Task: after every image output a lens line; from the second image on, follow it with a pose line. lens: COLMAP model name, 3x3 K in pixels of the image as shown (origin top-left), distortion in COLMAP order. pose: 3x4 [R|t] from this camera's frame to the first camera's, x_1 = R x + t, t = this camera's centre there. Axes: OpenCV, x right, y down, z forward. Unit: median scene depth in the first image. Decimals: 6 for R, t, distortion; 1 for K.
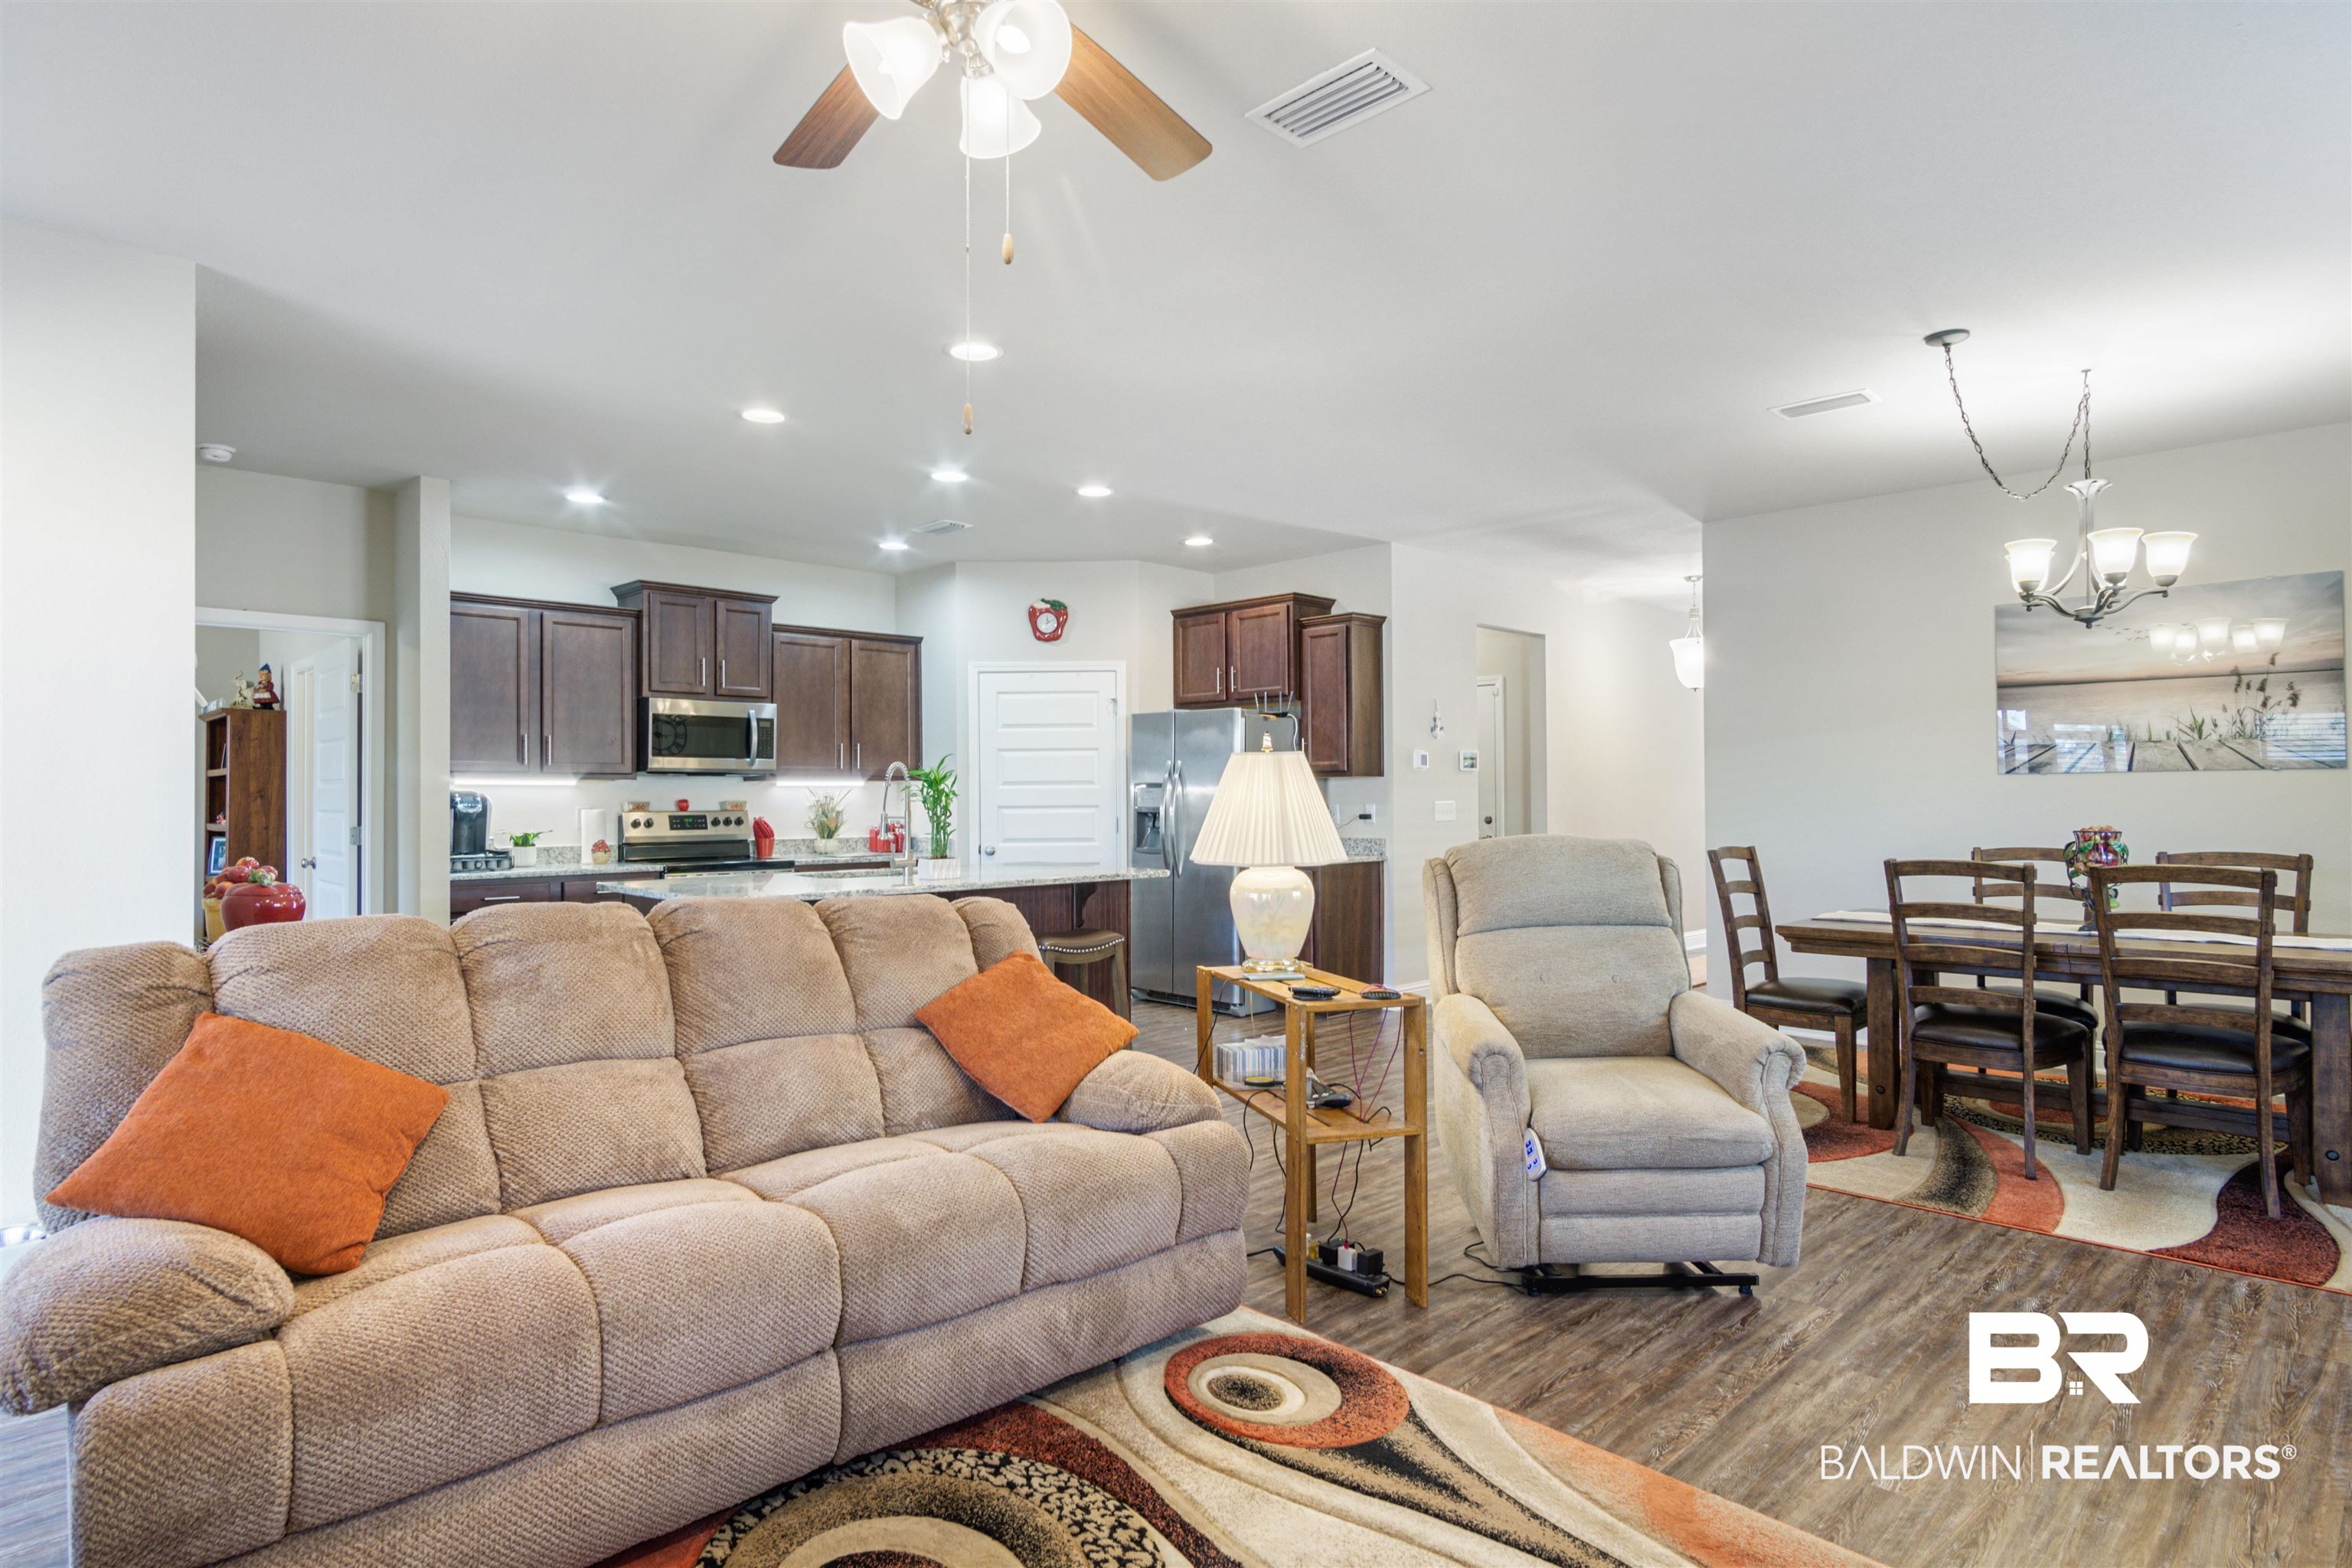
lens RADIAL K [[1272.7, 0, 1160.6], [0, 1272.7, 793.6], [0, 0, 1]] dist [0.003551, 0.001080]
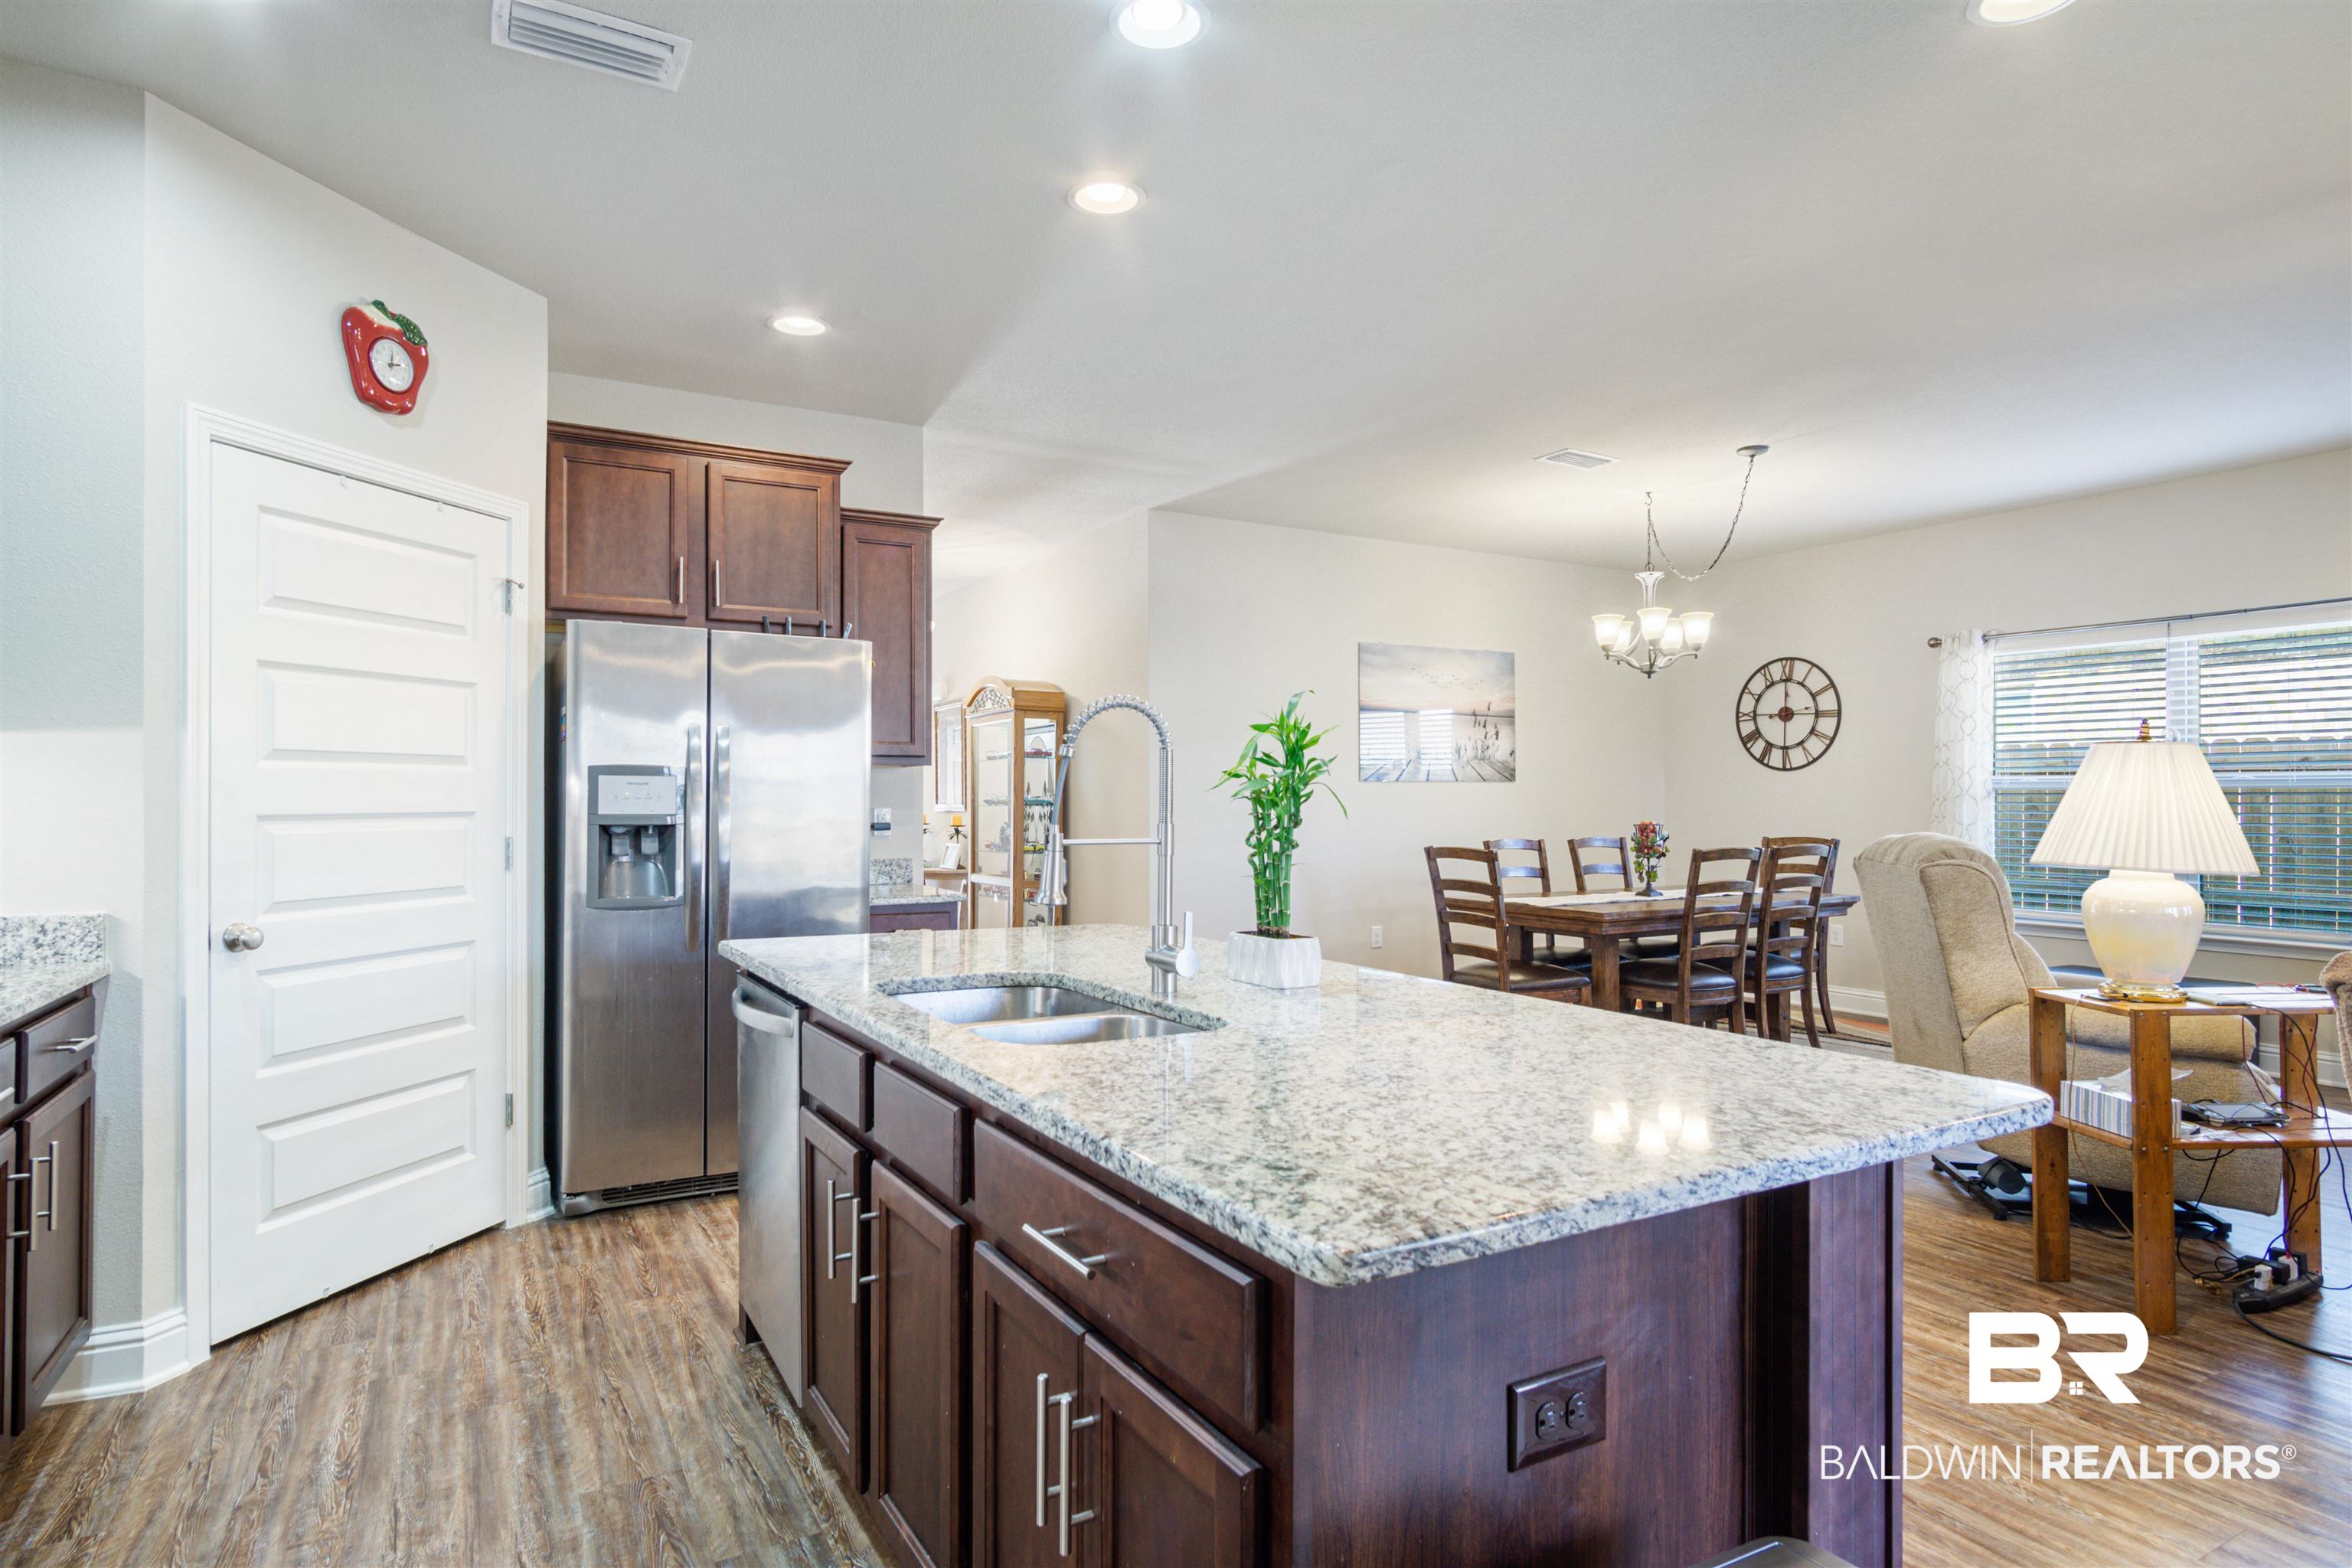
lens RADIAL K [[1272.7, 0, 1160.6], [0, 1272.7, 783.5], [0, 0, 1]] dist [0.003551, 0.001080]
pose [[0.251961, 0.017448, 0.967580, -0.458652], [-0.005023, 0.999848, -0.016722, 0.006191], [-0.967724, -0.000646, 0.252011, 0.715999]]
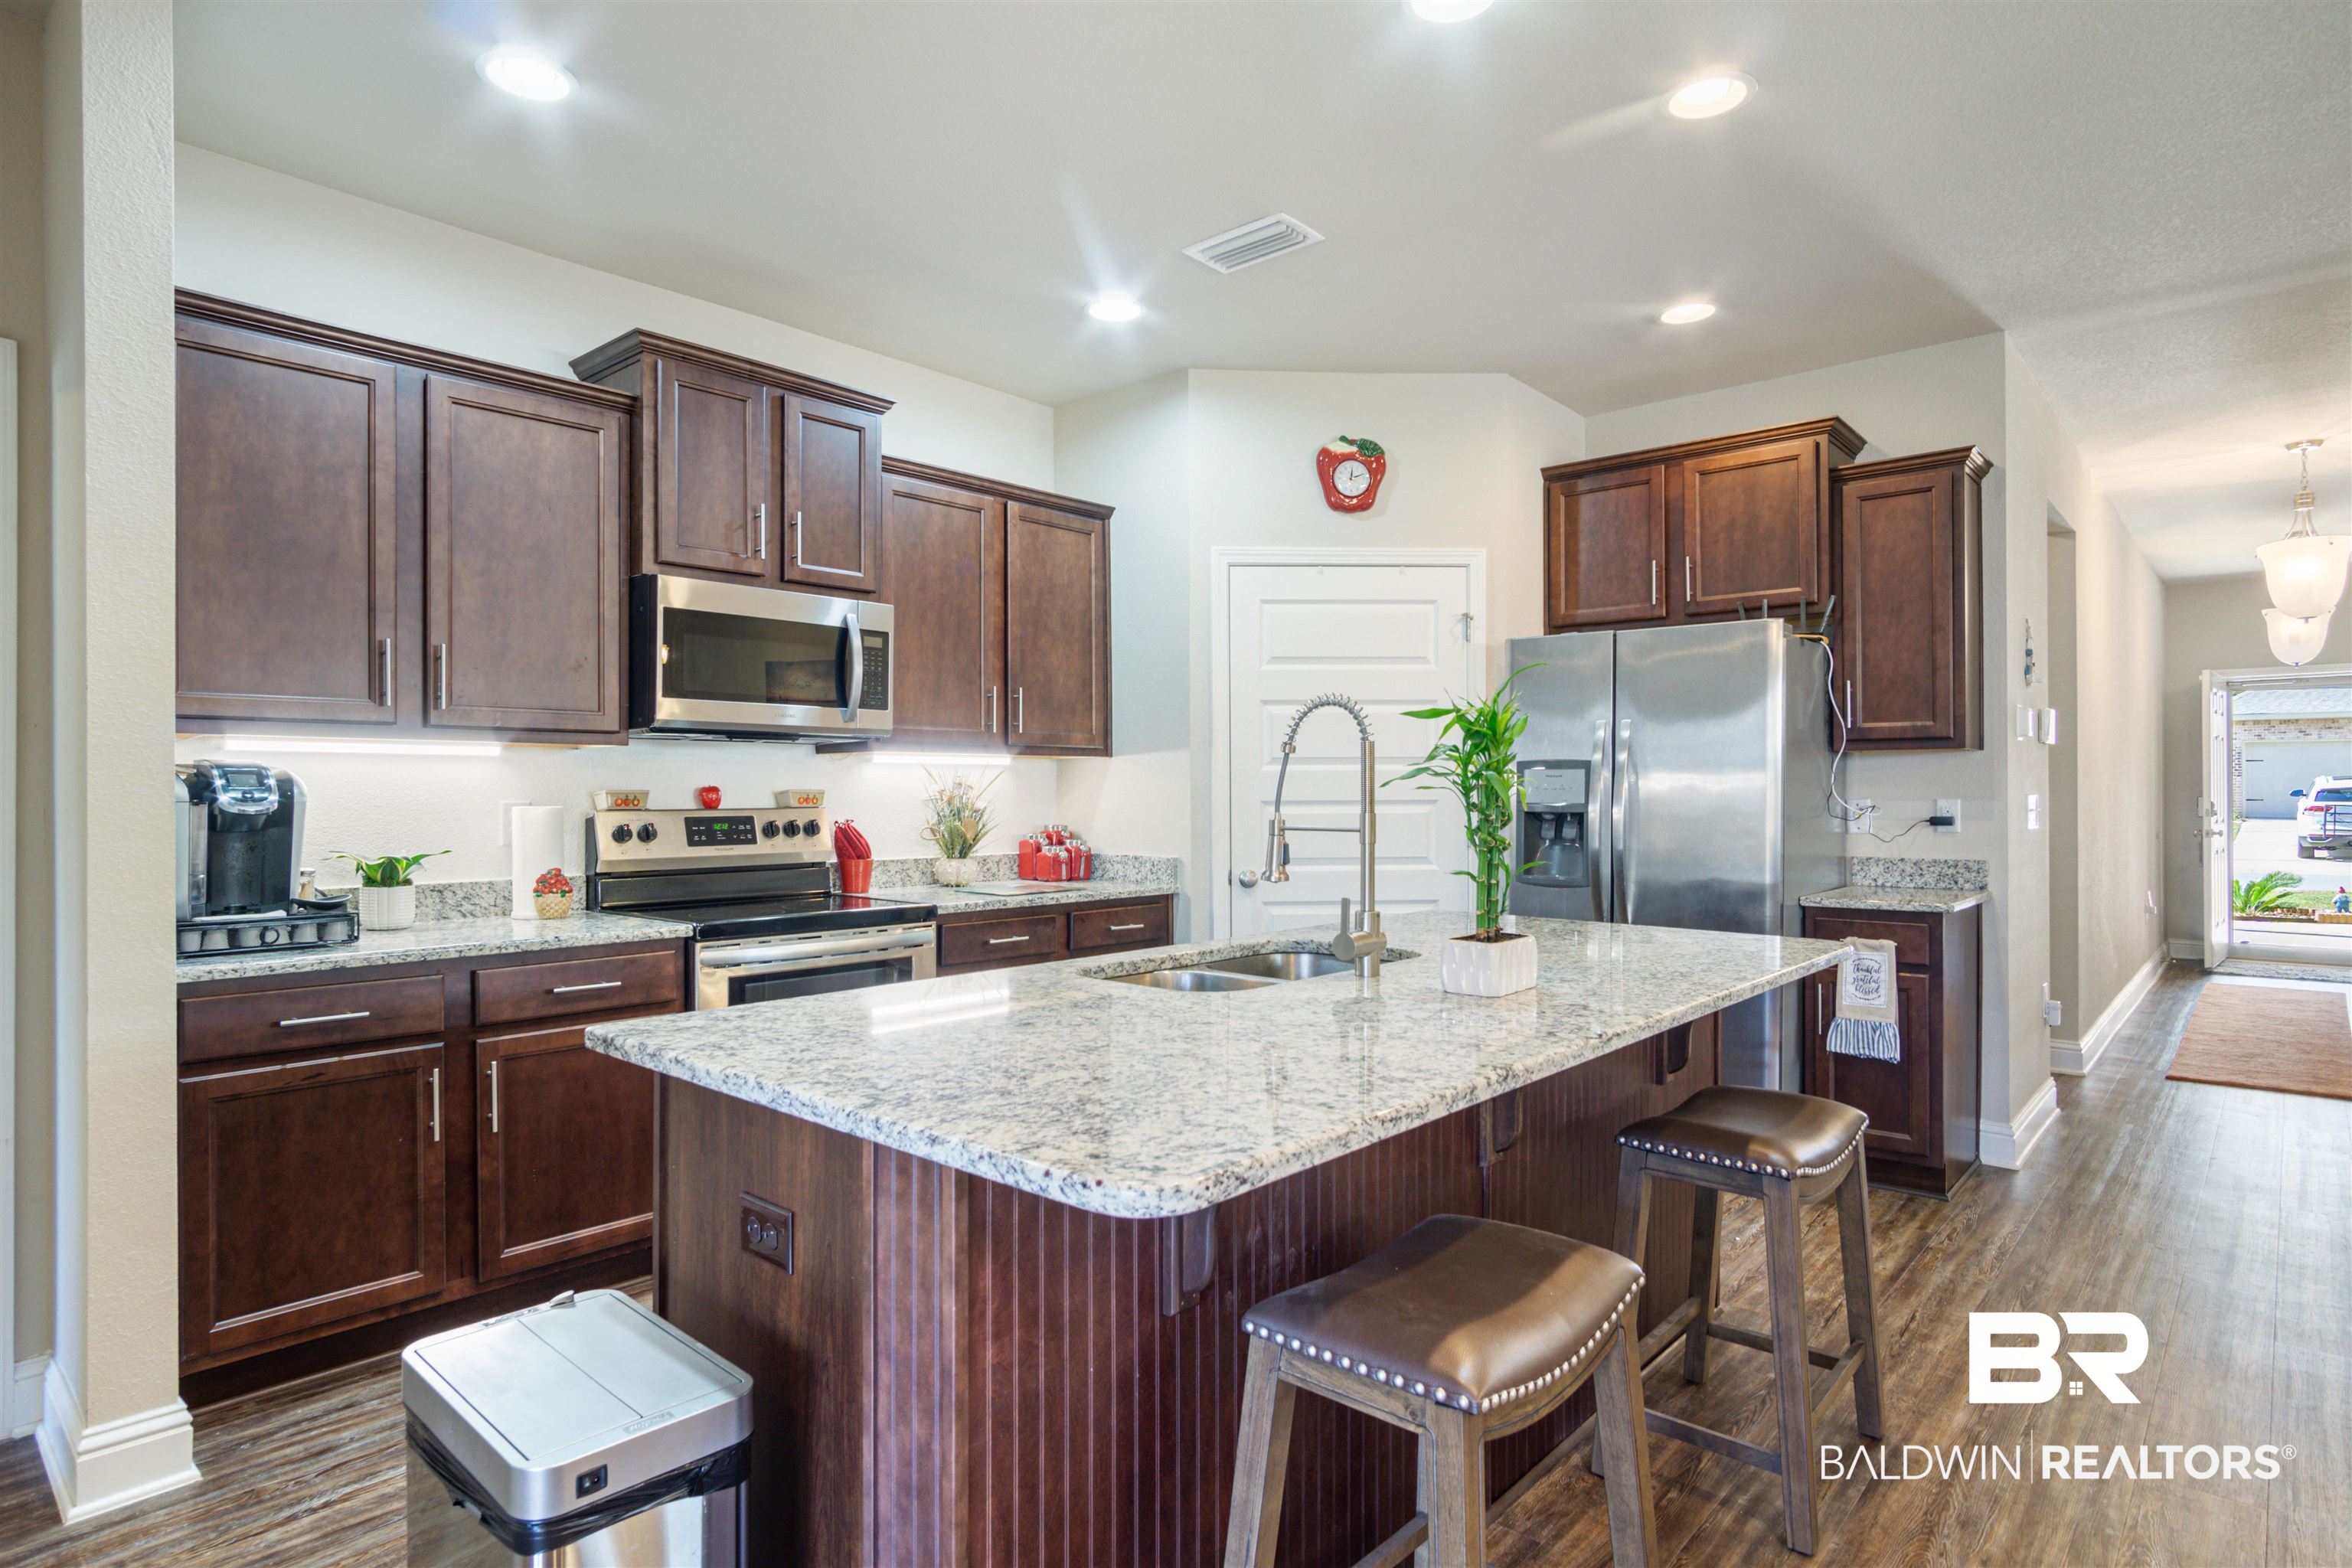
lens RADIAL K [[1272.7, 0, 1169.3], [0, 1272.7, 795.2], [0, 0, 1]] dist [0.003551, 0.001080]
pose [[0.997185, 0.002912, 0.074928, -0.231363], [-0.003335, 0.999979, 0.005516, 0.004764], [-0.074911, -0.005751, 0.997174, 0.477357]]
